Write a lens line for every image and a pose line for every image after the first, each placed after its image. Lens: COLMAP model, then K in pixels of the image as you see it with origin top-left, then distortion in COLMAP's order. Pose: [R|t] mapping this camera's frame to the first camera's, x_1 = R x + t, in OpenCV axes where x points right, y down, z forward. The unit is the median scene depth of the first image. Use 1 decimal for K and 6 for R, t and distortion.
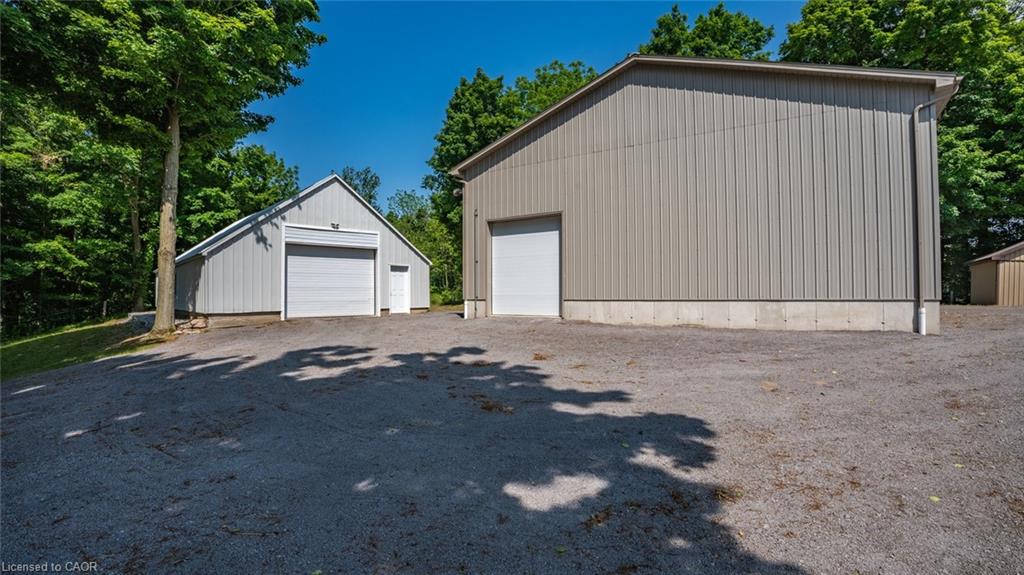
lens RADIAL K [[462.2, 0, 520.8], [0, 462.2, 291.9], [0, 0, 1]] dist [-0.043833, 0.000597]
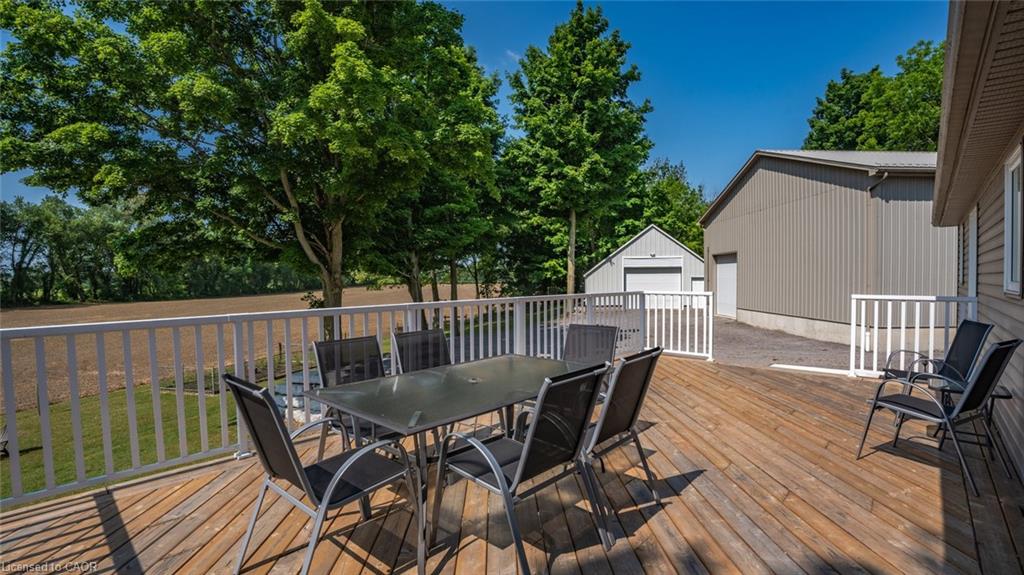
lens RADIAL K [[462.2, 0, 520.8], [0, 462.2, 291.9], [0, 0, 1]] dist [-0.043833, 0.000597]
pose [[0.563568, 0.026231, -0.825653, 0.670337], [0.006451, 0.999325, 0.036152, -0.068871], [0.826044, -0.025701, 0.563019, -0.326291]]
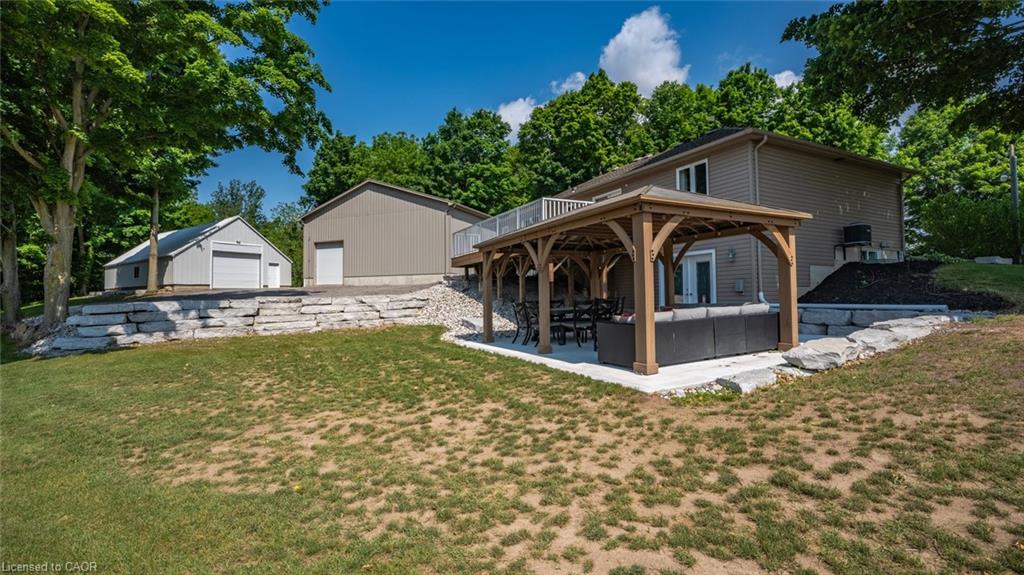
lens RADIAL K [[462.2, 0, 520.8], [0, 462.2, 291.9], [0, 0, 1]] dist [-0.043833, 0.000597]
pose [[0.977410, -0.001890, 0.211345, 0.345009], [0.004009, 0.999946, -0.009597, 0.087373], [-0.211315, 0.010227, 0.977364, -1.088086]]
